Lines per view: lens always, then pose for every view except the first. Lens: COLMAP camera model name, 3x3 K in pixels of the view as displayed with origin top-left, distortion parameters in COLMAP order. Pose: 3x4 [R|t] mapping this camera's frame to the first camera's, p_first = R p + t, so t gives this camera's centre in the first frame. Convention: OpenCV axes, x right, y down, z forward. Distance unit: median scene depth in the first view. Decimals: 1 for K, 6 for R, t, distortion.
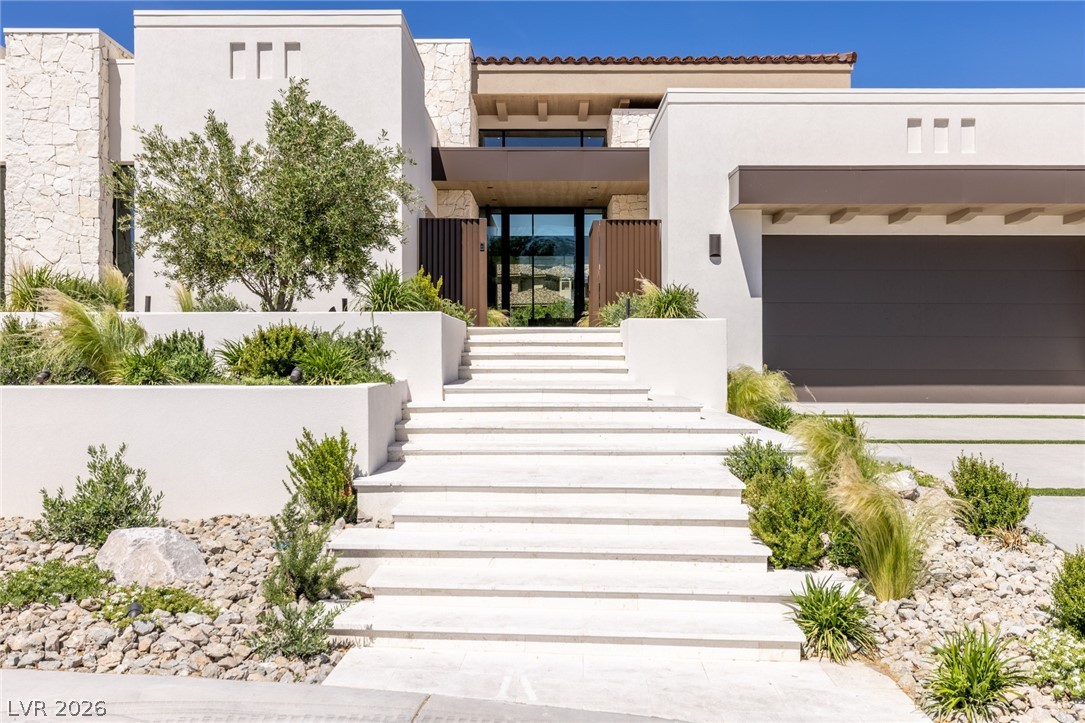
lens RADIAL K [[1047.5, 0, 547.9], [0, 1047.5, 358.2], [0, 0, 1]] dist [-0.011923, 0.000000]
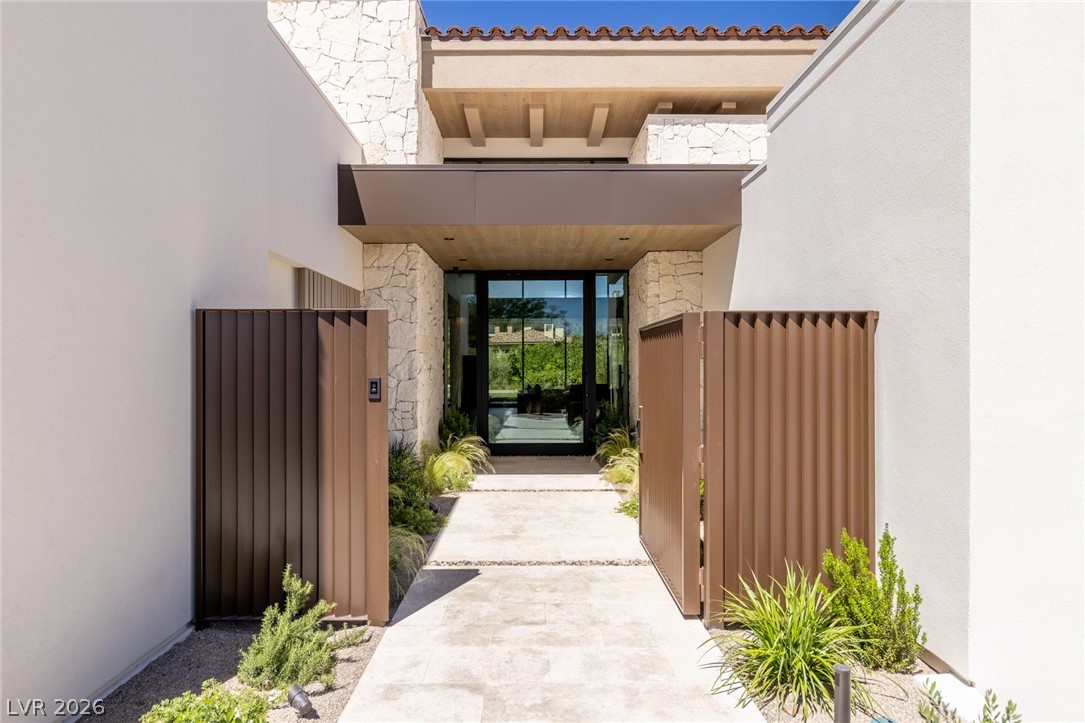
lens RADIAL K [[715.3, 0, 533.2], [0, 715.3, 367.1], [0, 0, 1]] dist [0.002707, 0.000099]
pose [[0.999999, -0.001230, -0.000666, -0.007308], [0.001228, 0.999994, -0.003302, -0.086406], [0.000670, 0.003302, 0.999994, 0.578130]]
